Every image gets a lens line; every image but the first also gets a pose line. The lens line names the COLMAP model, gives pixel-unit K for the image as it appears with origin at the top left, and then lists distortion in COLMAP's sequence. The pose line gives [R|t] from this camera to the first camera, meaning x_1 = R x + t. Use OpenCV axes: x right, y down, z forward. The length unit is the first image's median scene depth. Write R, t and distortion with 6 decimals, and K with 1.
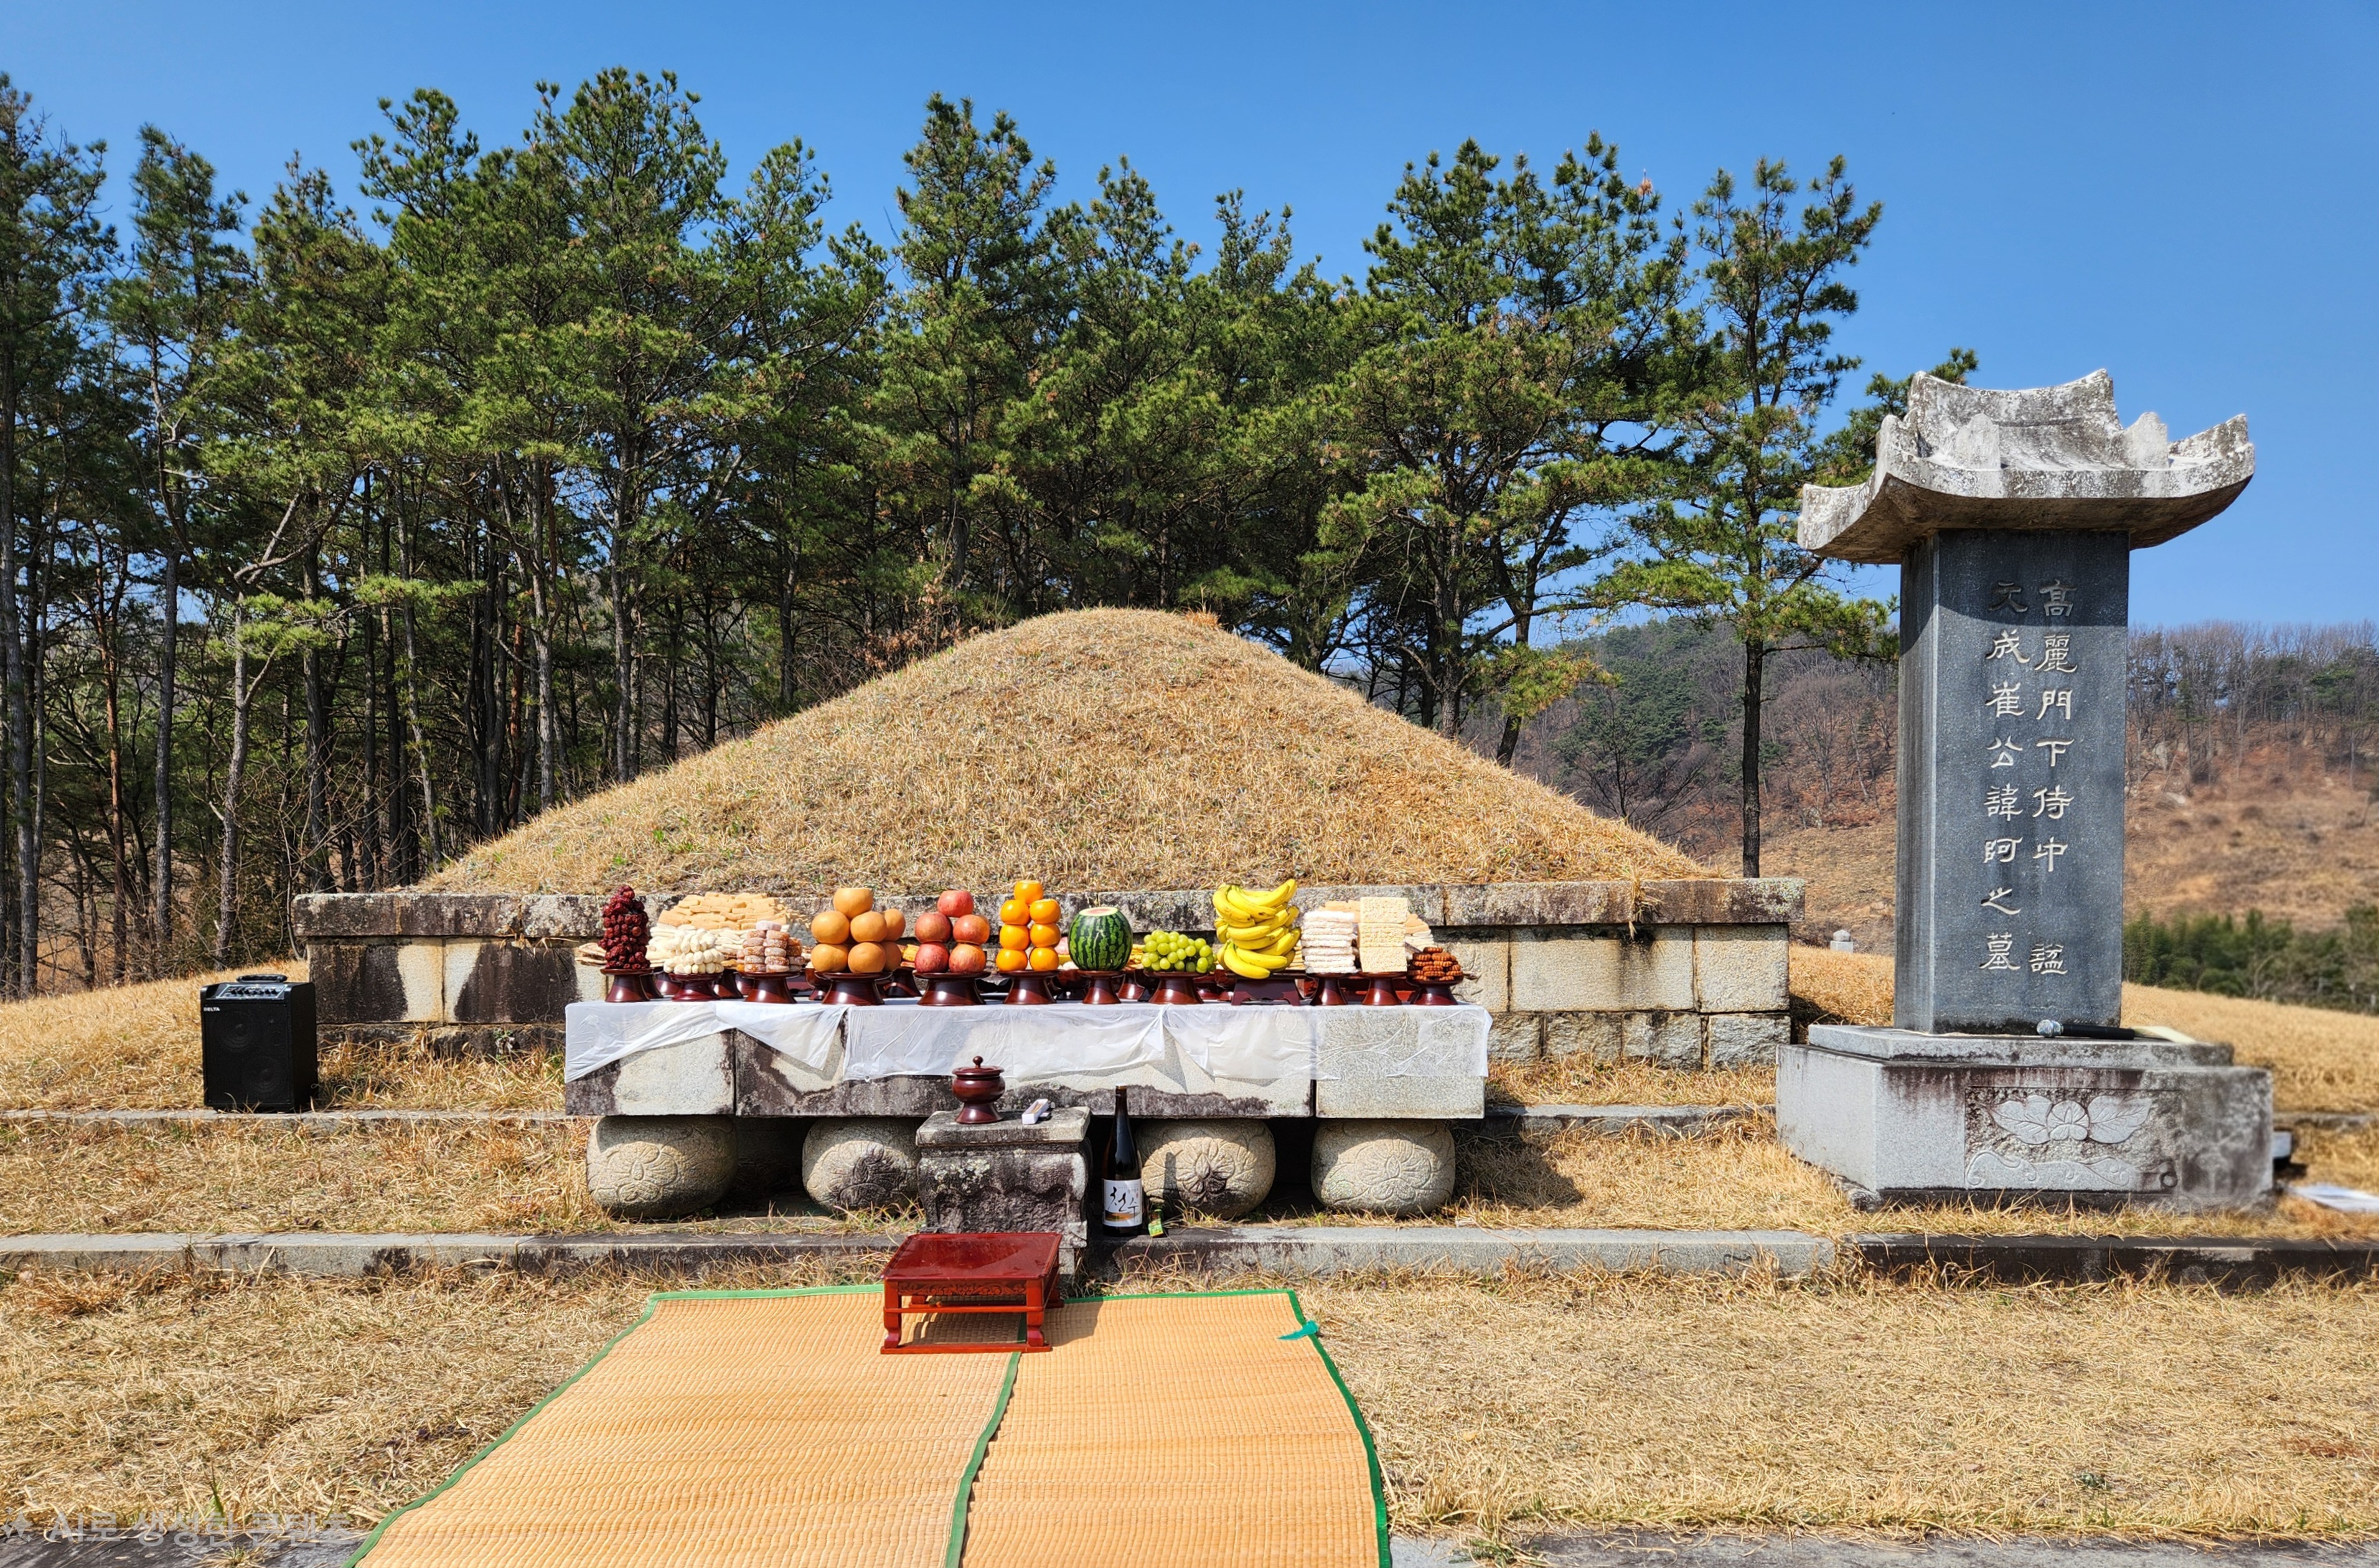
lens RADIAL K [[1595.7, 0, 1192.6], [0, 1595.7, 908.7], [0, 0, 1]] dist [0.090185, -0.077790]
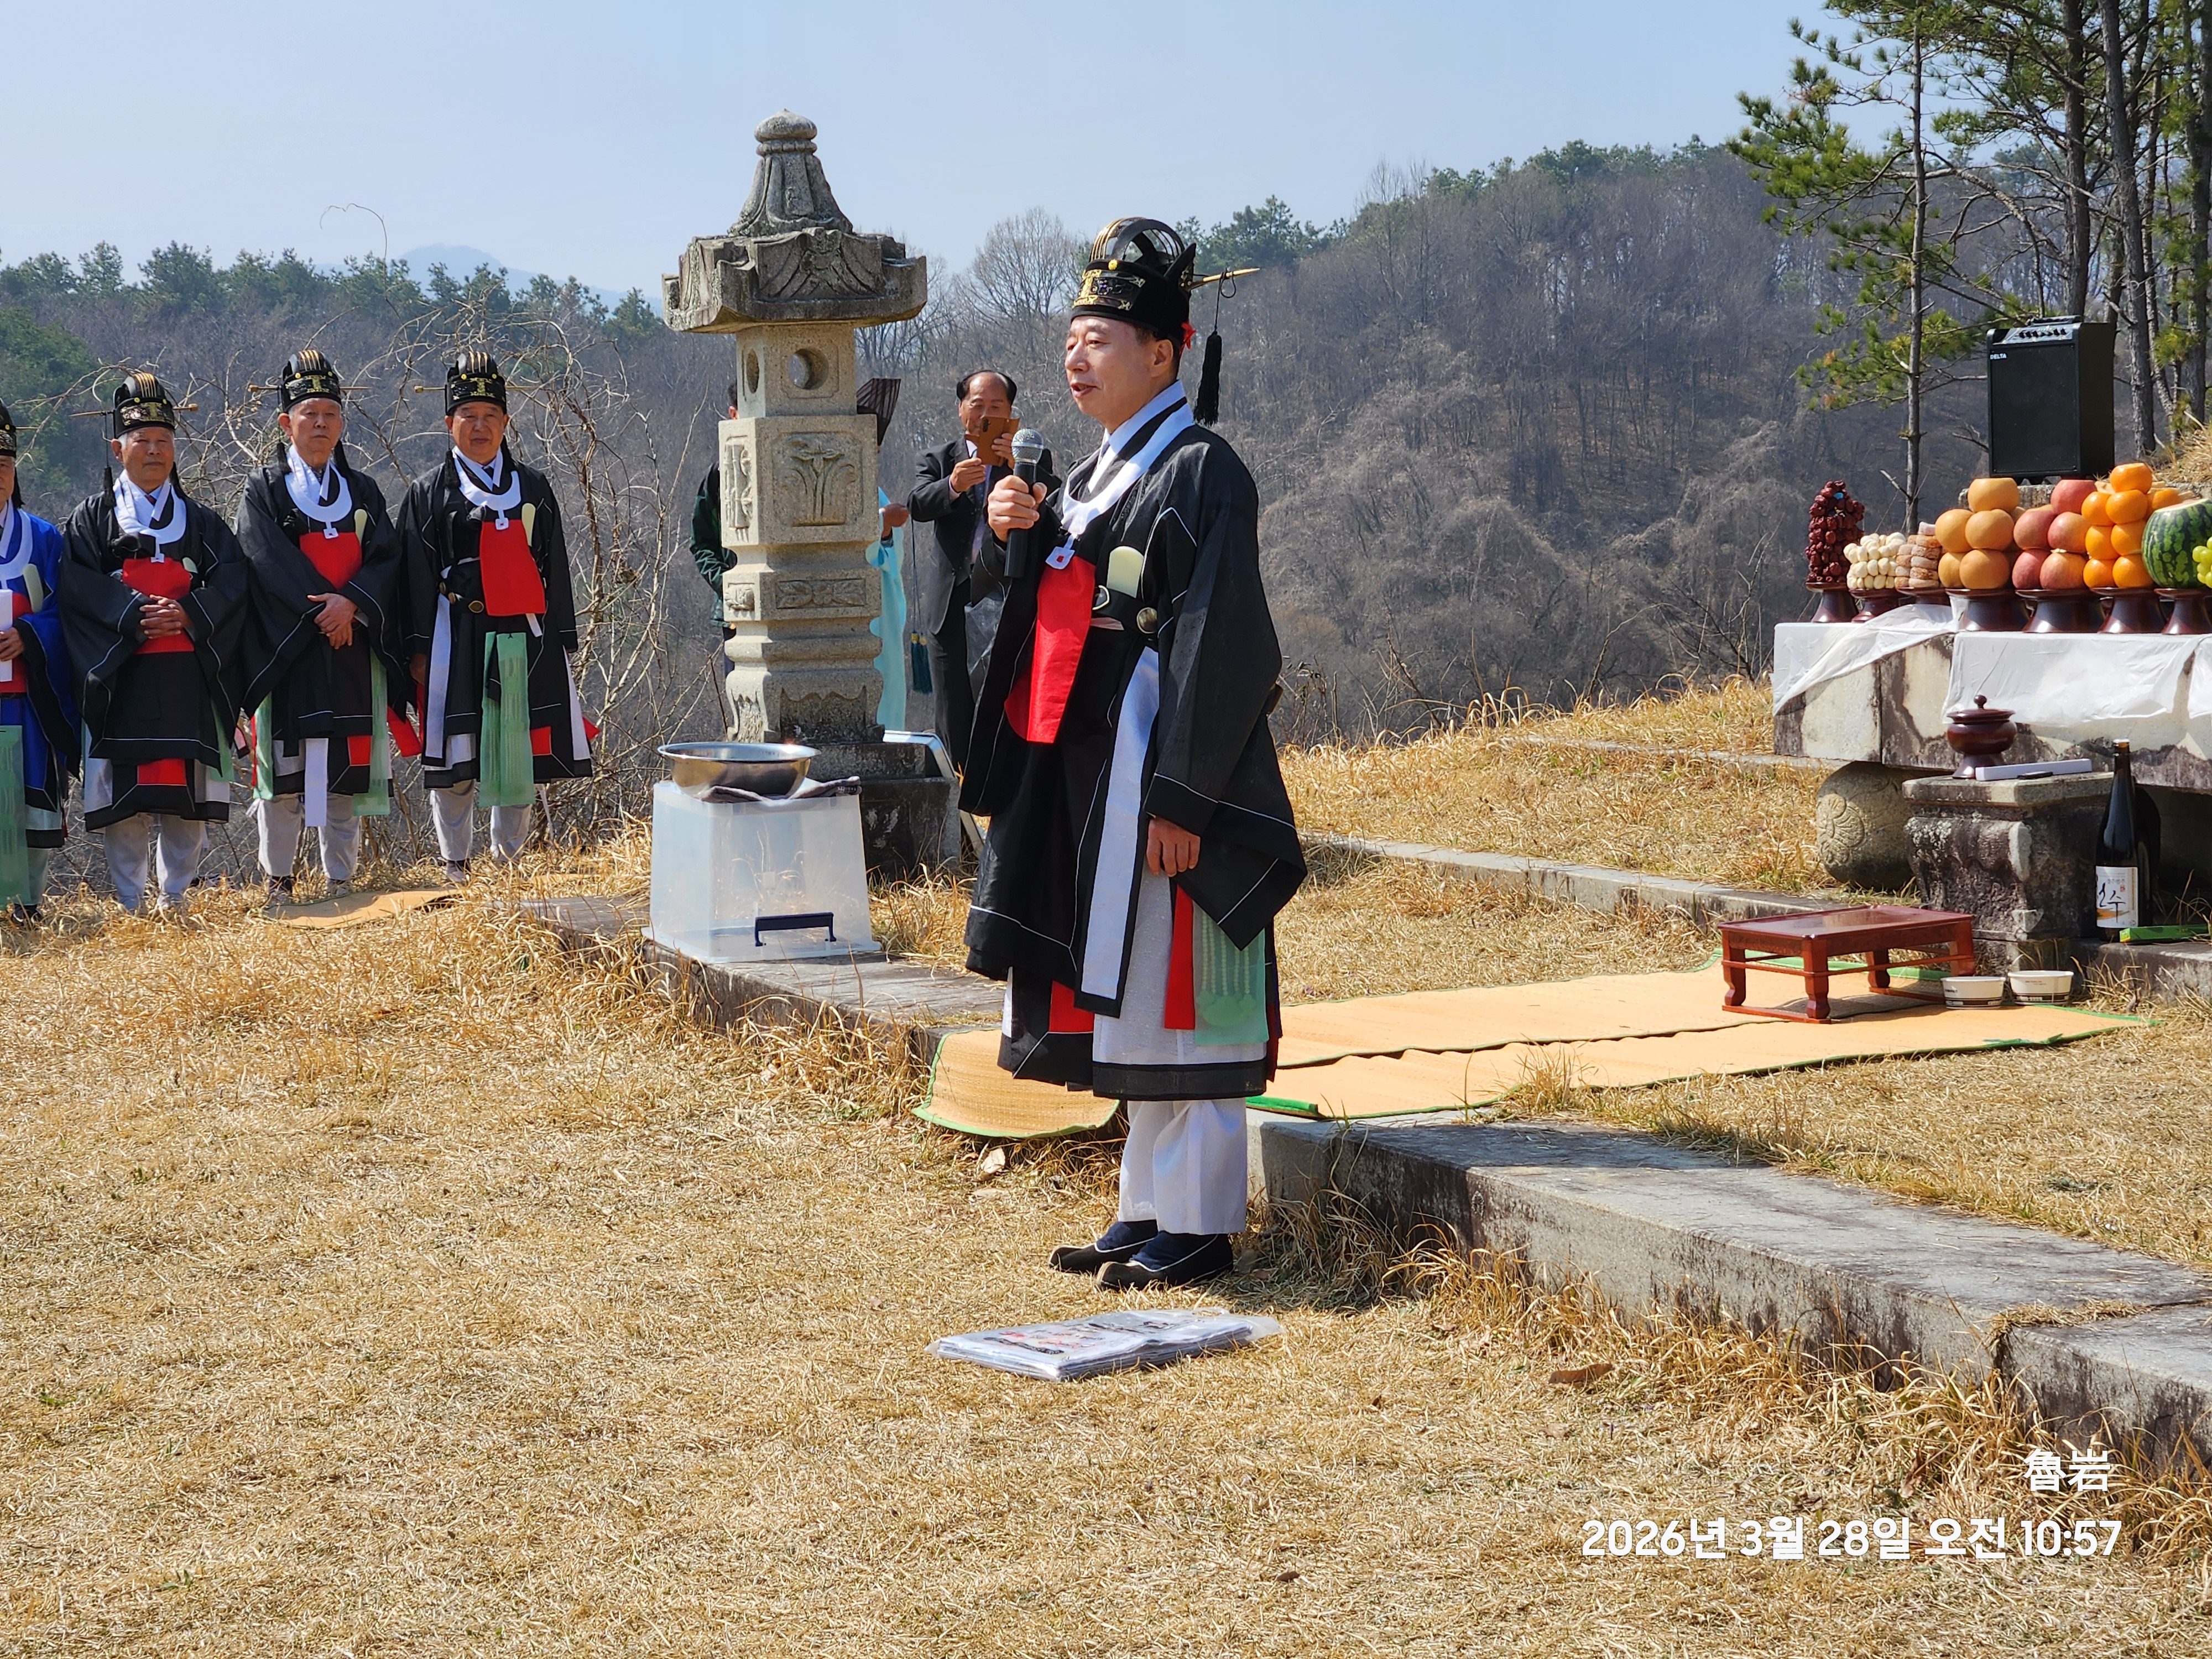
lens RADIAL K [[4575.1, 0, 1106.0], [0, 4575.1, 829.5], [0, 0, 1]] dist [0.038495, 0.378213]
pose [[0.391395, 0.053869, -0.918645, 0.164866], [0.020040, 0.997549, 0.067034, -0.000039], [0.920005, -0.044647, 0.389356, -0.024697]]
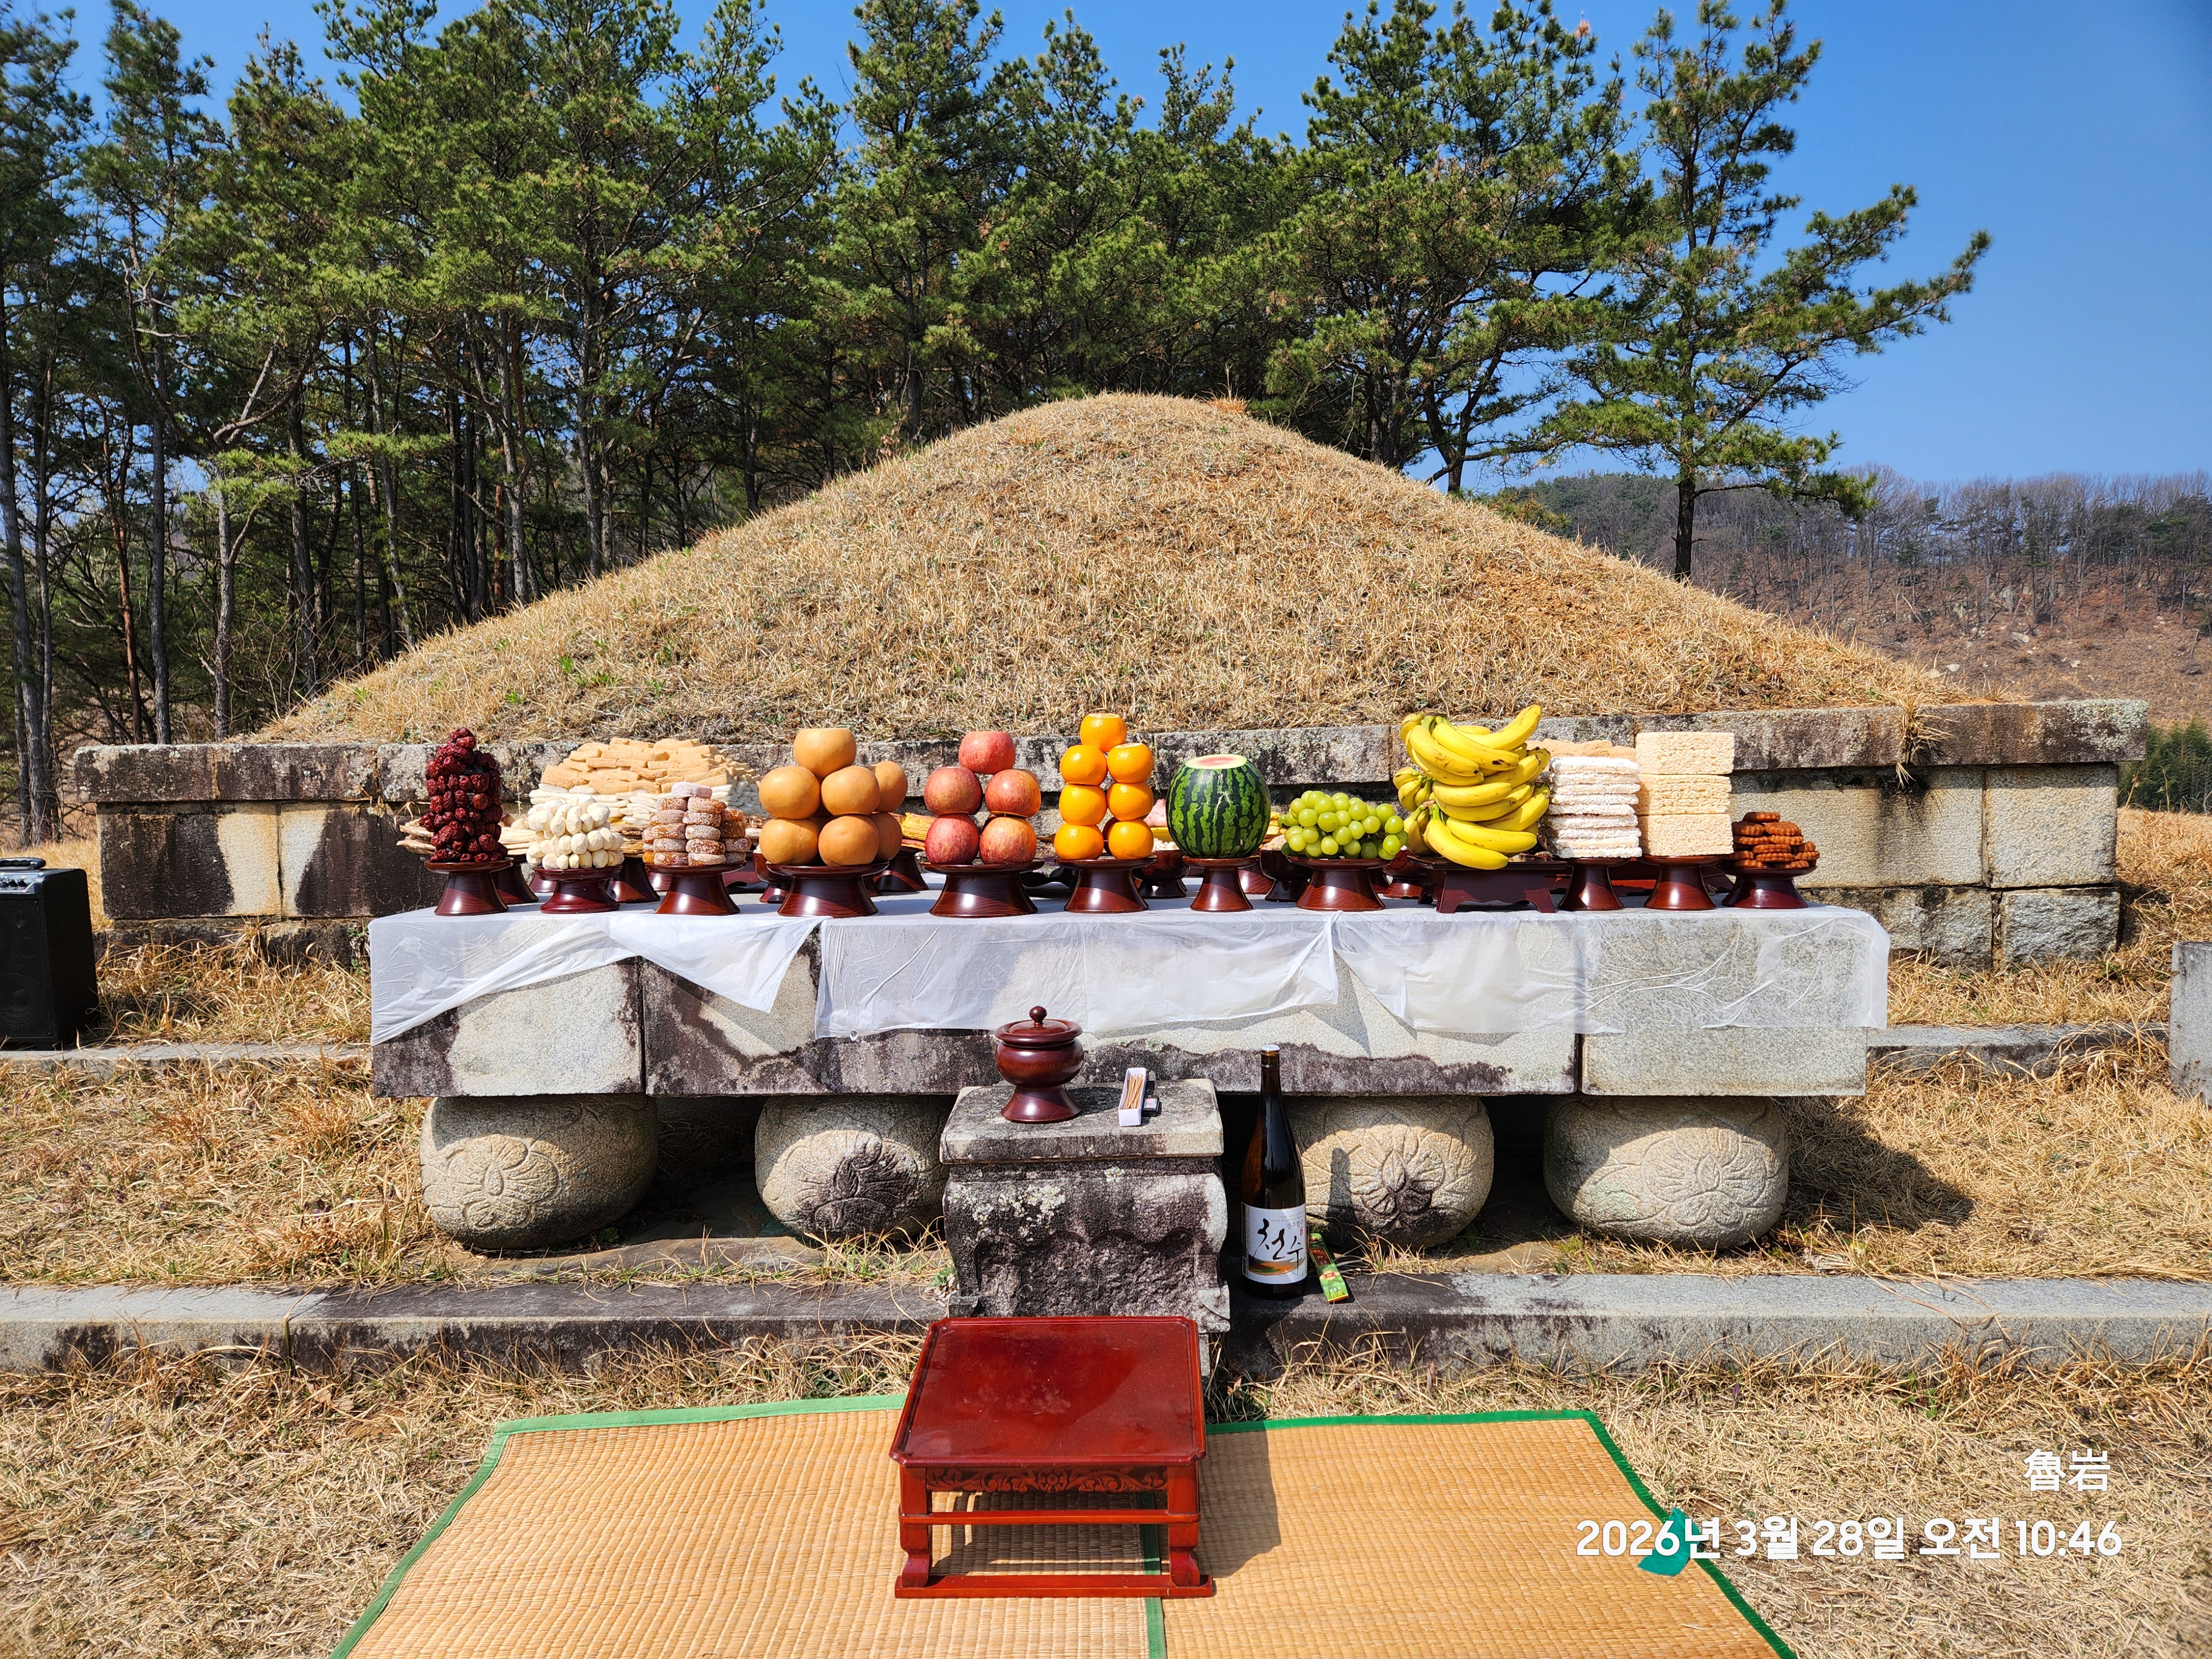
lens RADIAL K [[1485.7, 0, 1106.0], [0, 1485.7, 829.5], [0, 0, 1]] dist [0.090931, -0.073887]
pose [[0.999740, -0.010612, -0.020194, -0.009115], [0.011661, 0.998550, 0.052545, -0.000291], [0.019607, -0.052767, 0.998414, 0.042175]]
